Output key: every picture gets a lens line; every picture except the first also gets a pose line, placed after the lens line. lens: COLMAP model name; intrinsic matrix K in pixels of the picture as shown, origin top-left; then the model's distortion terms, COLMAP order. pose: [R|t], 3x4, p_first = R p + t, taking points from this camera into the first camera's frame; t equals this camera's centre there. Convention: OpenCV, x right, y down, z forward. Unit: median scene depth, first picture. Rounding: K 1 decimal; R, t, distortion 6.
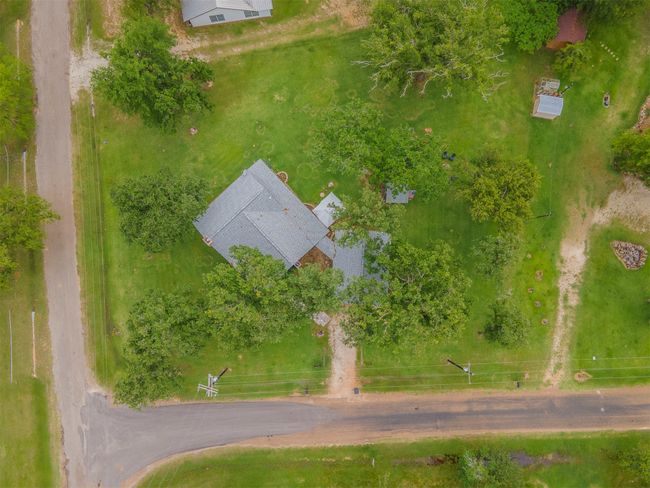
lens RADIAL K [[468.4, 0, 325.0], [0, 468.4, 244.0], [0, 0, 1]] dist [0.031779, -0.003634]
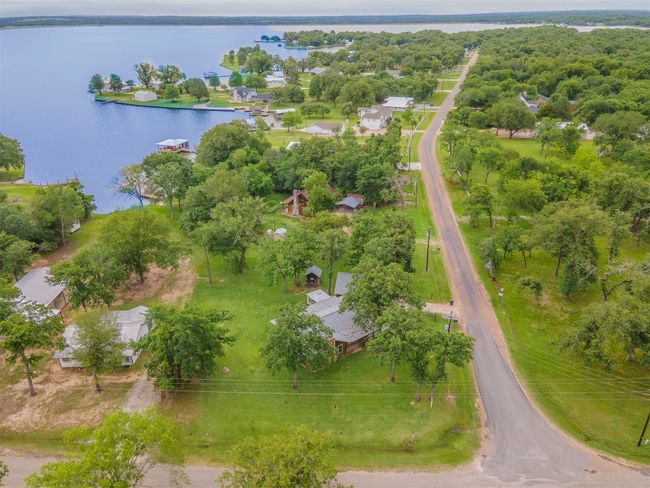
lens RADIAL K [[468.4, 0, 325.0], [0, 468.4, 244.0], [0, 0, 1]] dist [0.031779, -0.003634]
pose [[0.147970, -0.437448, 0.886986, -1.124580], [0.988001, 0.105519, -0.112782, 0.081871], [-0.044258, 0.893031, 0.447813, 0.247482]]
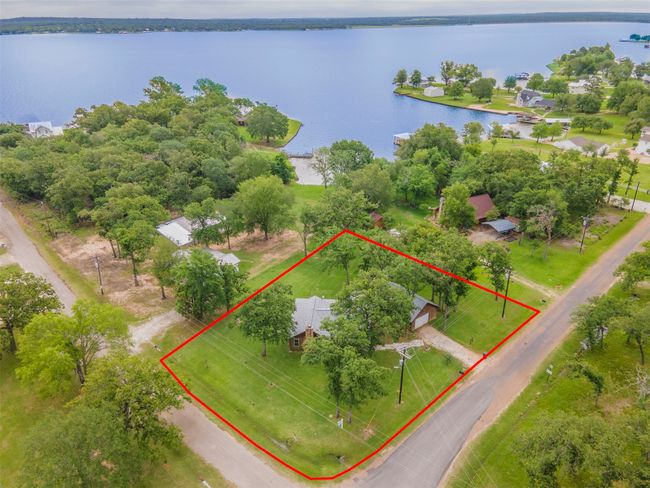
lens RADIAL K [[468.4, 0, 325.0], [0, 468.4, 244.0], [0, 0, 1]] dist [0.031779, -0.003634]
pose [[0.740057, -0.303403, 0.600218, -0.841759], [0.672206, 0.361971, -0.645845, 0.695351], [-0.021310, 0.881433, 0.471828, 0.210369]]
